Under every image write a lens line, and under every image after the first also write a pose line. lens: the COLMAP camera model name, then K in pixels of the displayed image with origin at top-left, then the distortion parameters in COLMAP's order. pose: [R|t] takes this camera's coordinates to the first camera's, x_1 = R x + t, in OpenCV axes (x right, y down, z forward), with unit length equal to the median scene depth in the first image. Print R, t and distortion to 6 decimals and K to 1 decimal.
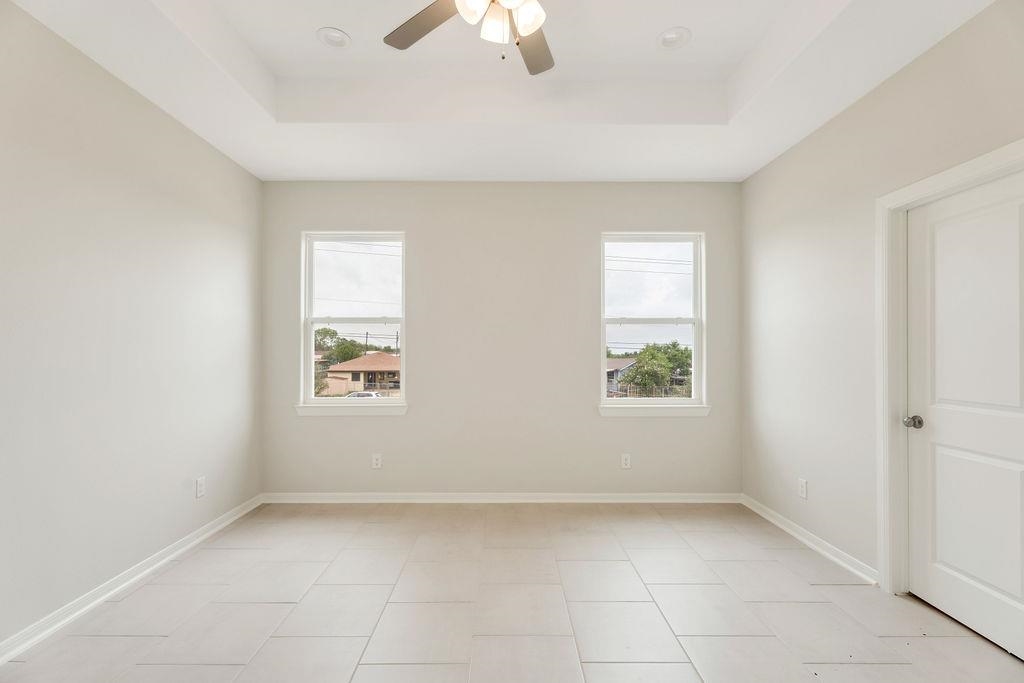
lens RADIAL K [[464.5, 0, 515.2], [0, 464.5, 349.4], [0, 0, 1]] dist [0.010068, 0.000529]
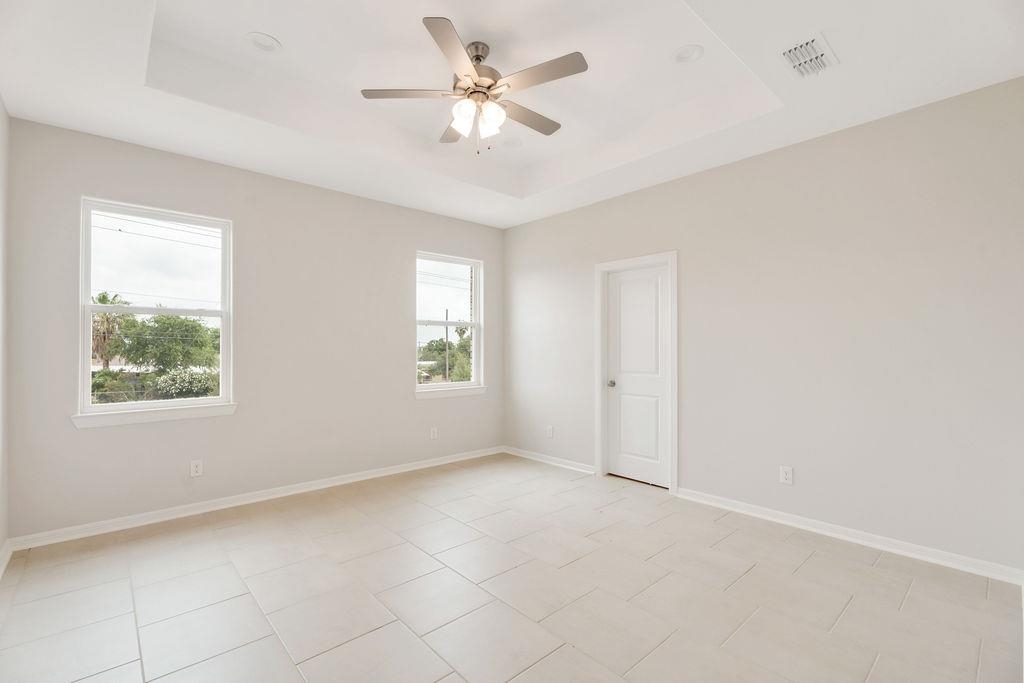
lens RADIAL K [[464.5, 0, 515.2], [0, 464.5, 349.4], [0, 0, 1]] dist [0.010068, 0.000529]
pose [[0.740976, -0.004303, 0.671518, -0.455432], [-0.002692, 0.999952, 0.009377, -0.001604], [-0.671527, -0.008756, 0.740929, -0.091864]]
